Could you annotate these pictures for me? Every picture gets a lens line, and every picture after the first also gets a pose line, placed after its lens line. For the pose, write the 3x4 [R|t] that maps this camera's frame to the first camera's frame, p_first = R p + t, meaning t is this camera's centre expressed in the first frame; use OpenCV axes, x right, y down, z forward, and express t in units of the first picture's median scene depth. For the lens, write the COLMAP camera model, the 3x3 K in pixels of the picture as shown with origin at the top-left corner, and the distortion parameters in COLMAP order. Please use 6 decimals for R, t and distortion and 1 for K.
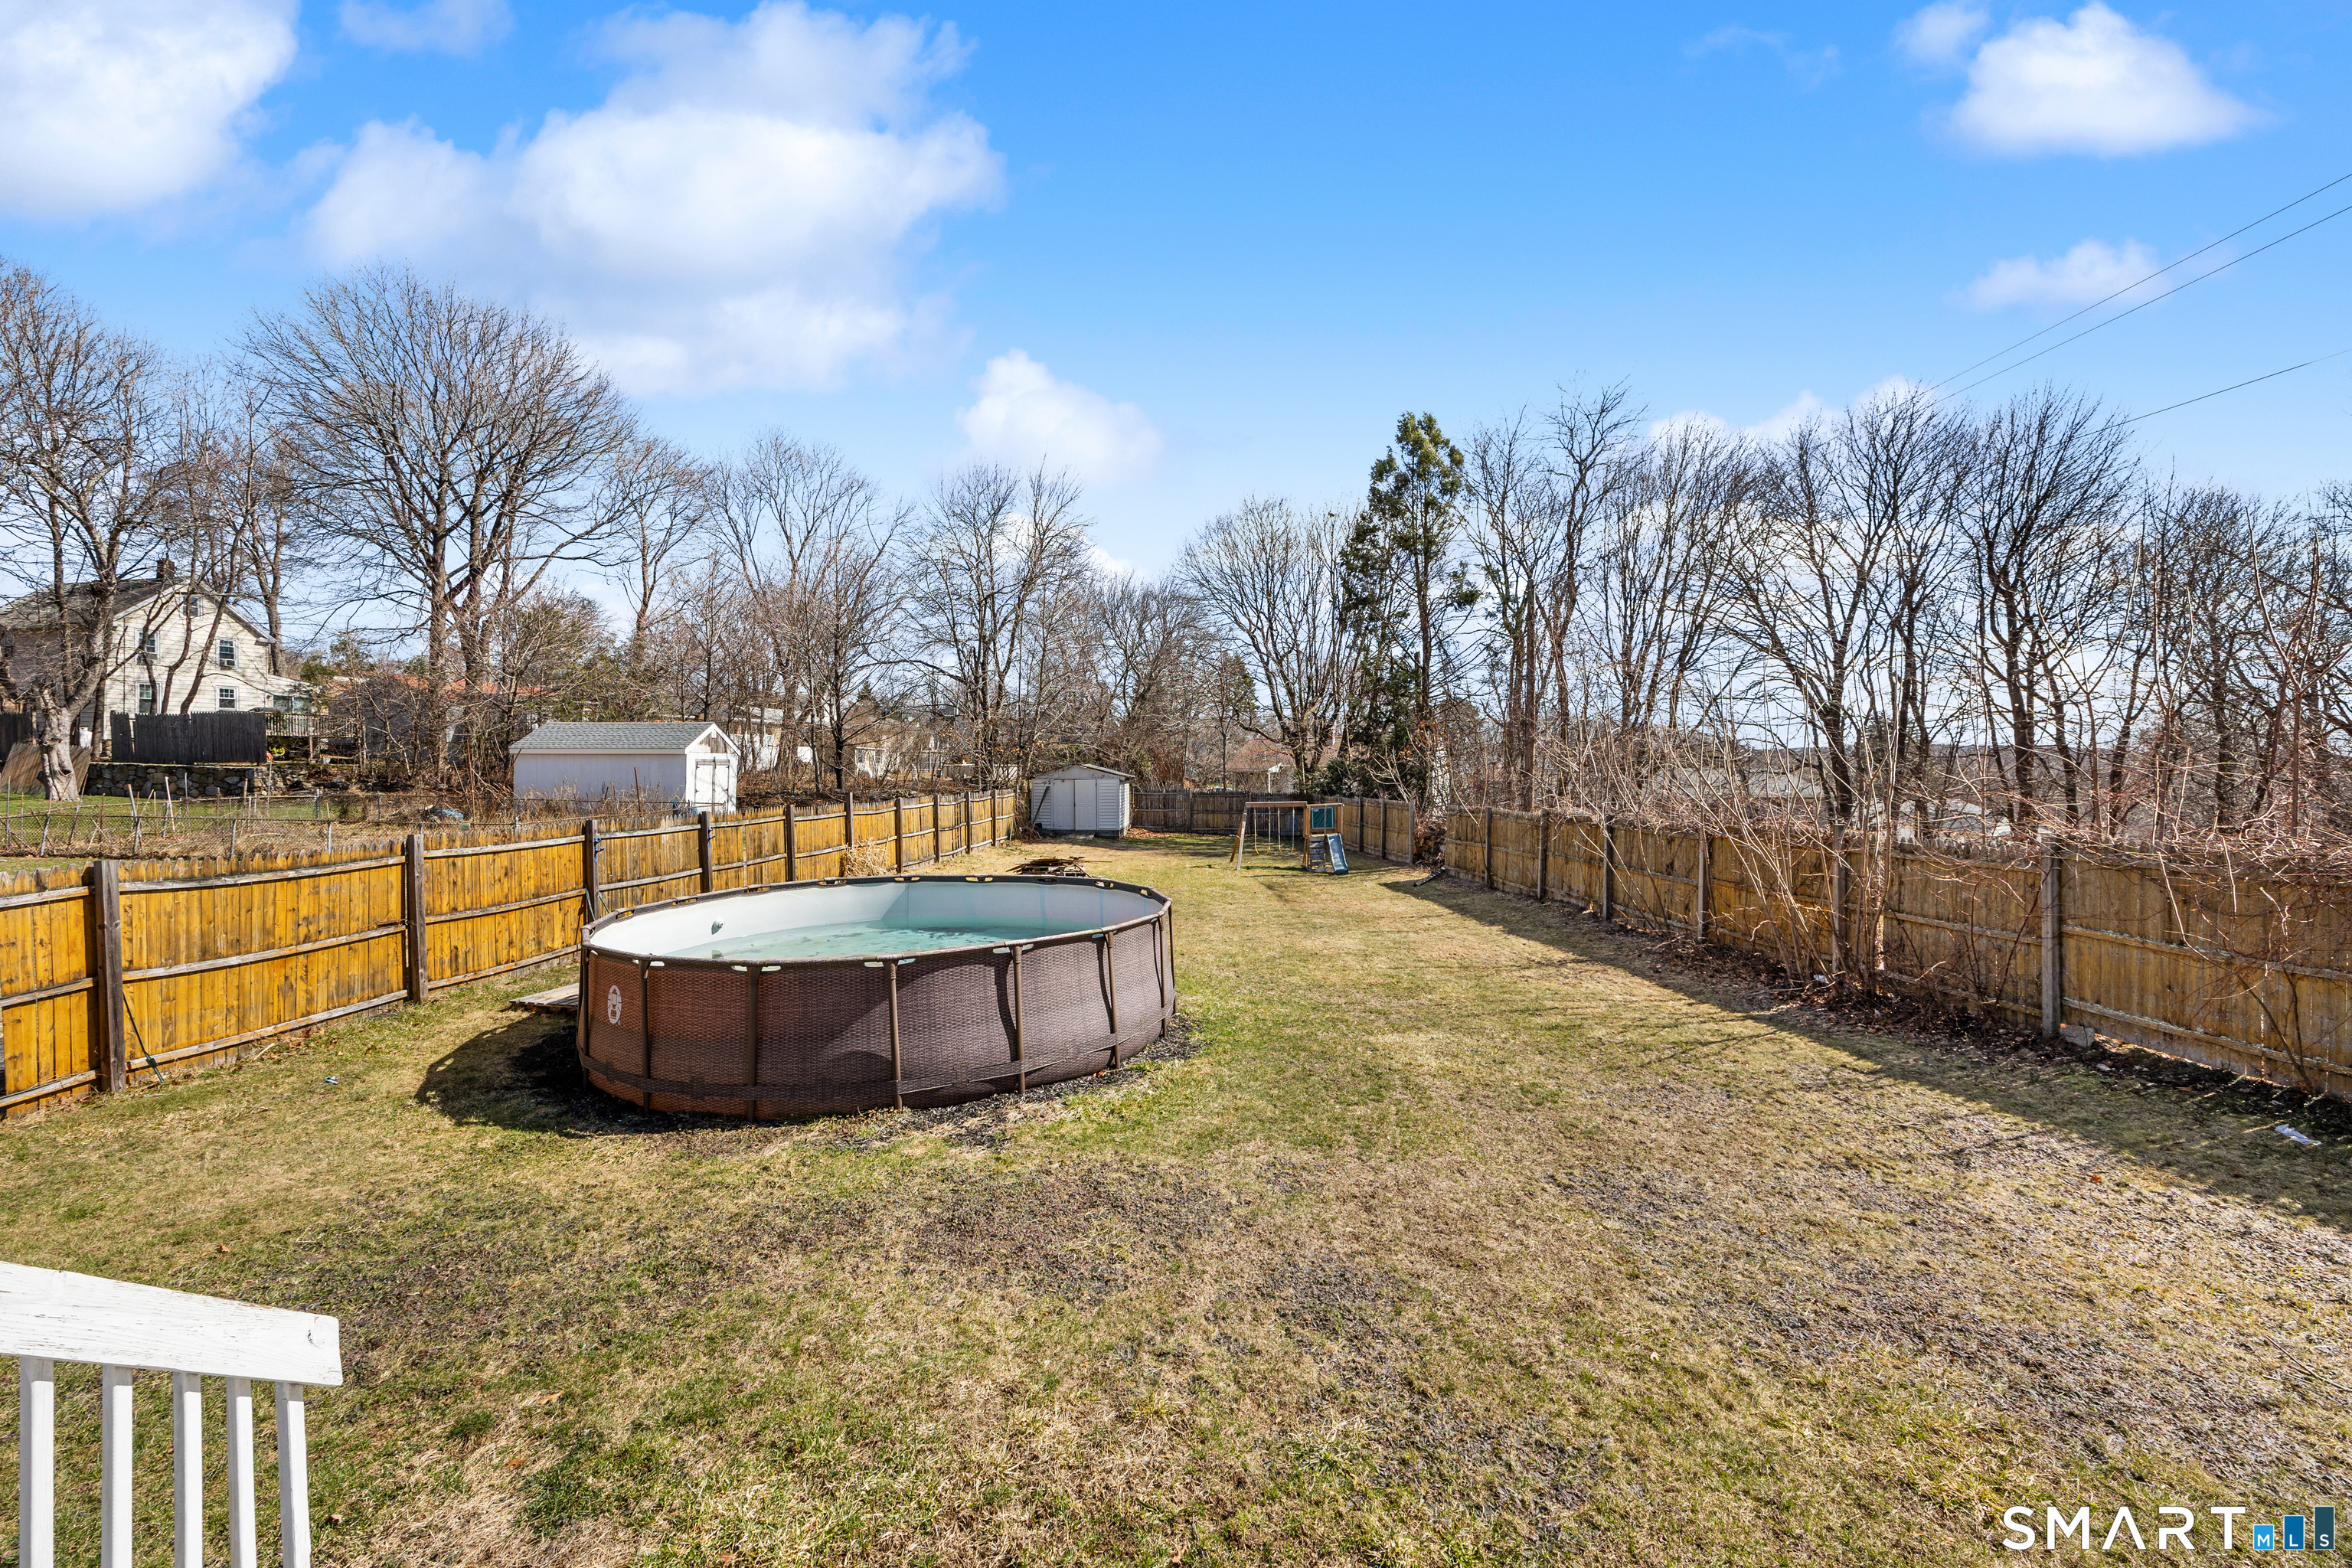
lens RADIAL K [[911.2, 0, 1173.6], [0, 911.2, 776.8], [0, 0, 1]] dist [-0.001105, 0.000068]
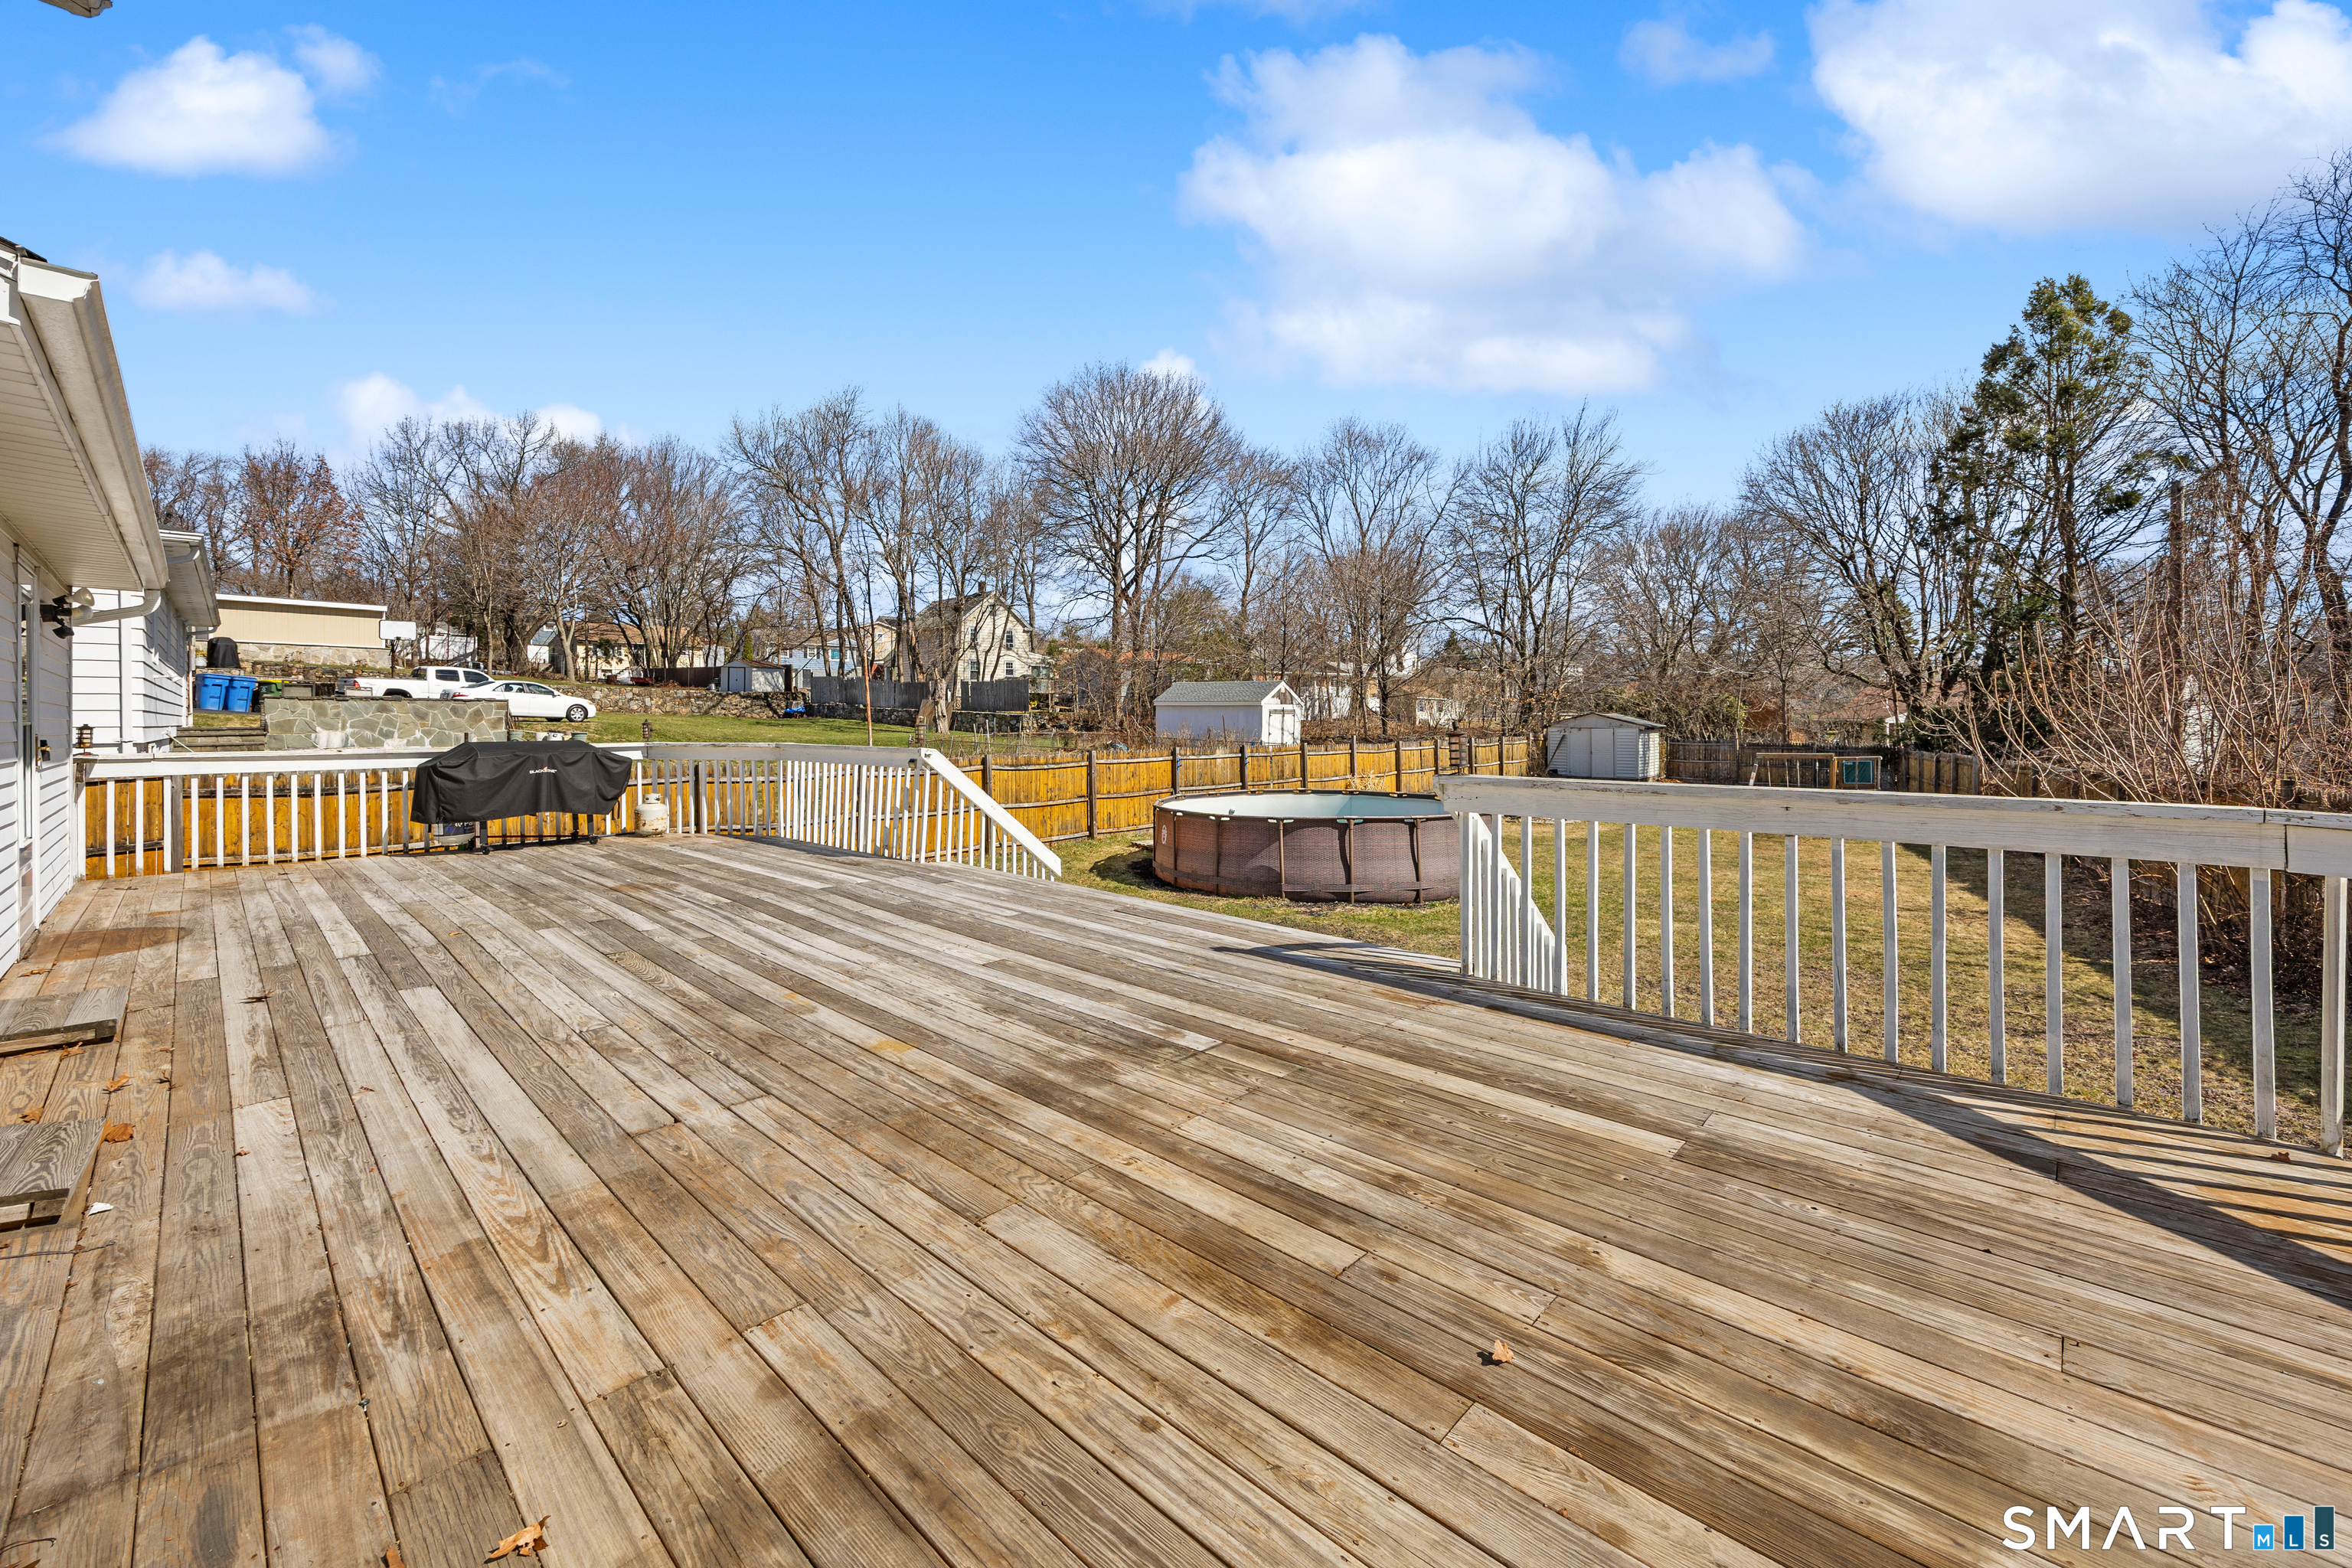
lens RADIAL K [[984.3, 0, 1177.6], [0, 984.3, 729.4], [0, 0, 1]] dist [0.021971, -0.000022]
pose [[0.809457, 0.011200, -0.587073, 0.166346], [-0.008765, 0.999937, 0.006991, 0.000919], [0.587114, -0.000514, 0.809504, -0.180153]]
